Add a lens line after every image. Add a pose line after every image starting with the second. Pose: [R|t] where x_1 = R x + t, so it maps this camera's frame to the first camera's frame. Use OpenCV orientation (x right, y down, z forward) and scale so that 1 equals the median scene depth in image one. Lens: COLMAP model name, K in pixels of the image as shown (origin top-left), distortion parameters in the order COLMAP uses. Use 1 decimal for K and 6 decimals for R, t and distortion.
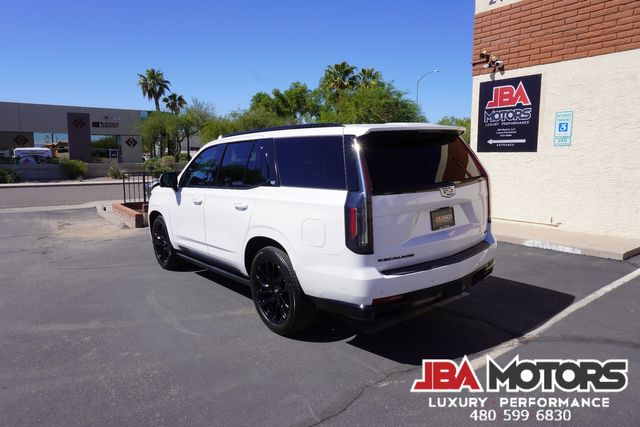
lens RADIAL K [[425.7, 0, 320.7], [0, 425.7, 207.1], [0, 0, 1]] dist [-0.051772, 0.027846]
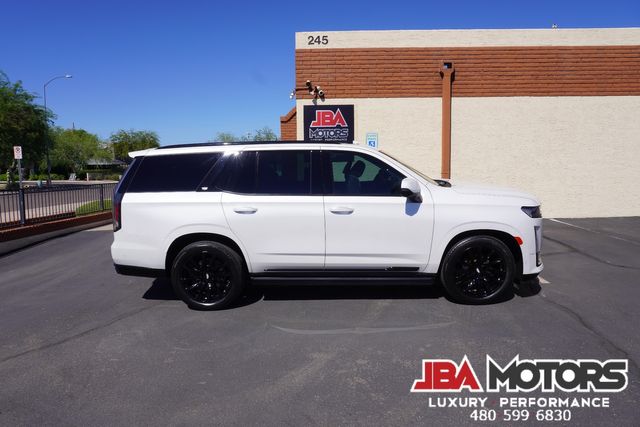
lens RADIAL K [[425.7, 0, 320.6], [0, 425.7, 206.2], [0, 0, 1]] dist [-0.051772, 0.027846]
pose [[0.622283, -0.078208, 0.778876, -0.599542], [0.104046, 0.994432, 0.016725, -0.020177], [-0.775847, 0.070631, 0.626955, 0.217737]]
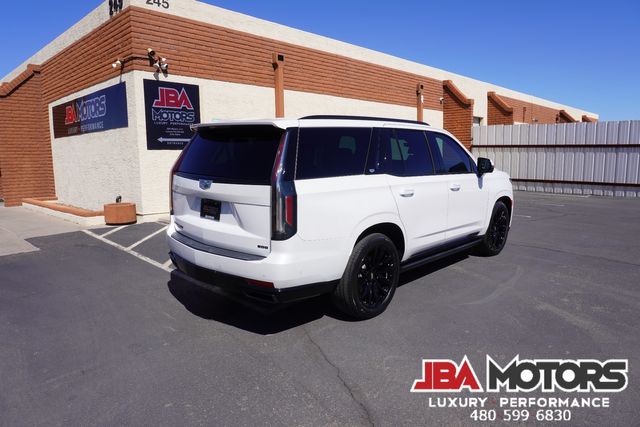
lens RADIAL K [[425.7, 0, 319.5], [0, 425.7, 209.4], [0, 0, 1]] dist [-0.051772, 0.027846]
pose [[-0.166118, -0.115018, 0.979375, -0.710441], [0.132599, 0.981549, 0.137764, -0.081000], [-0.977150, 0.152749, -0.147801, 0.824556]]
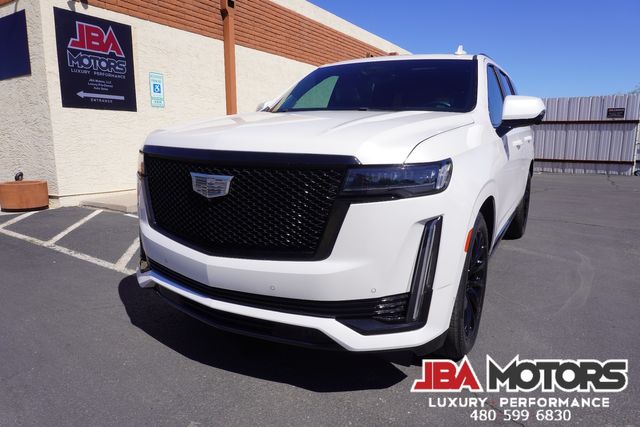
lens RADIAL K [[425.7, 0, 321.4], [0, 425.7, 210.1], [0, 0, 1]] dist [-0.051772, 0.027846]
pose [[-0.371697, -0.139701, 0.917782, -0.490425], [0.119209, 0.973246, 0.196423, -0.050315], [-0.920668, 0.182418, -0.345099, 0.927658]]
